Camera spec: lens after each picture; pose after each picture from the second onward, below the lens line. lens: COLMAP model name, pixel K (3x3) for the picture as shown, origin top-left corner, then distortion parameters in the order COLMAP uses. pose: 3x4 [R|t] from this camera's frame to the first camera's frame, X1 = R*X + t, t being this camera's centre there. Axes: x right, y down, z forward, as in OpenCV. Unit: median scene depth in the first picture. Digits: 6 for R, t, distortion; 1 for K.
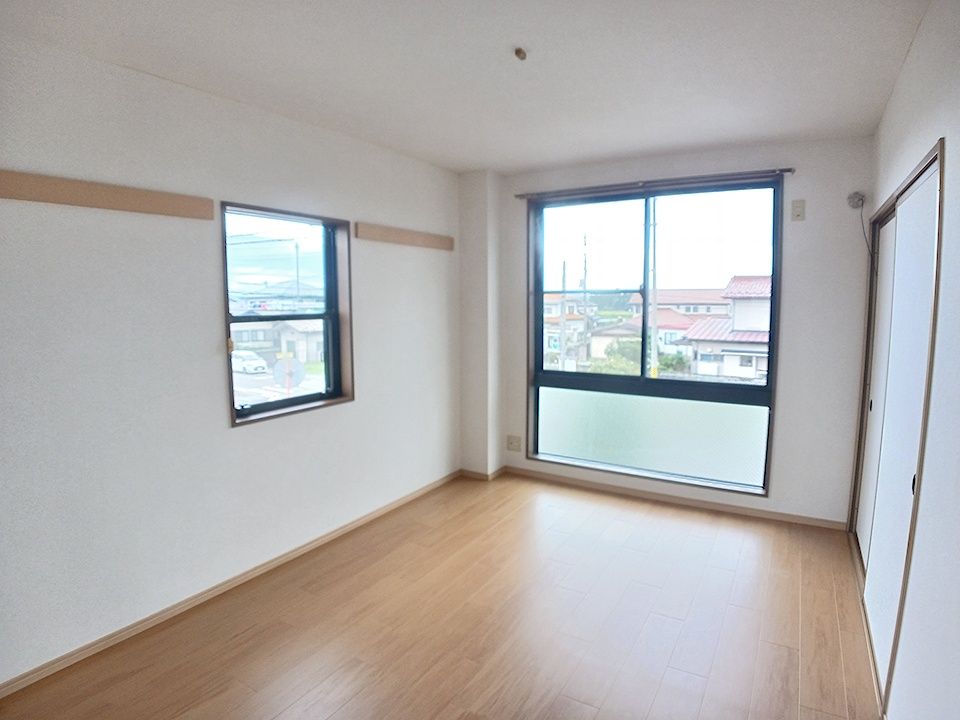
lens RADIAL K [[531.4, 0, 480.0], [0, 531.4, 360.0], [0, 0, 1]] dist [-0.107309, -0.000094]
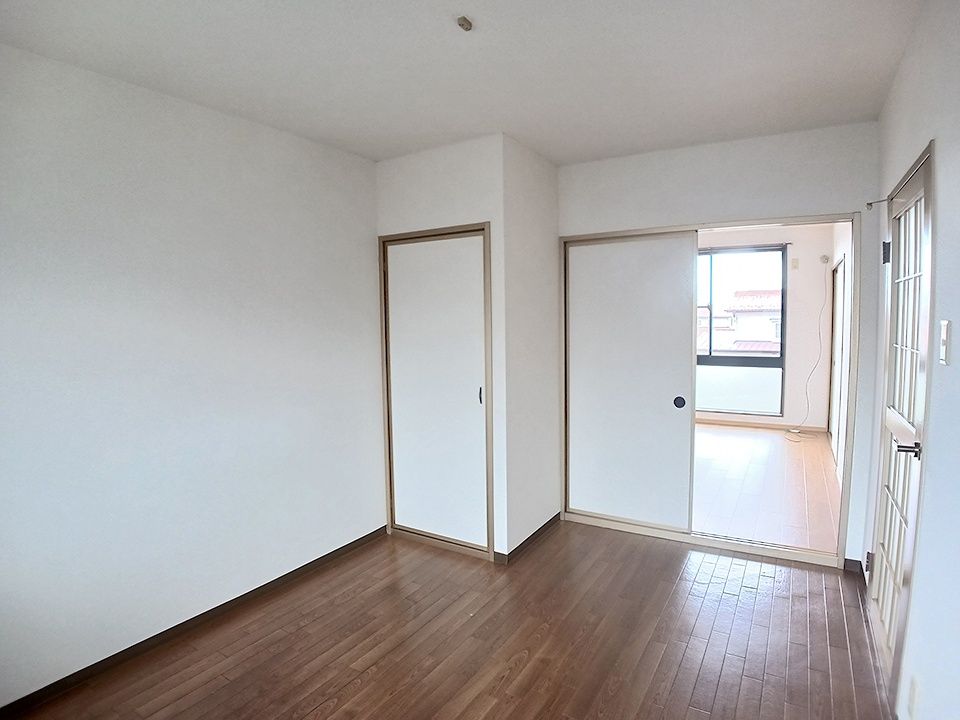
lens RADIAL K [[550.1, 0, 480.0], [0, 550.1, 360.0], [0, 0, 1]] dist [-0.130956, -0.000325]
pose [[0.999839, -0.007716, 0.016221, -0.562658], [0.008220, 0.999477, -0.031281, 0.111475], [-0.015971, 0.031409, 0.999379, -0.892435]]
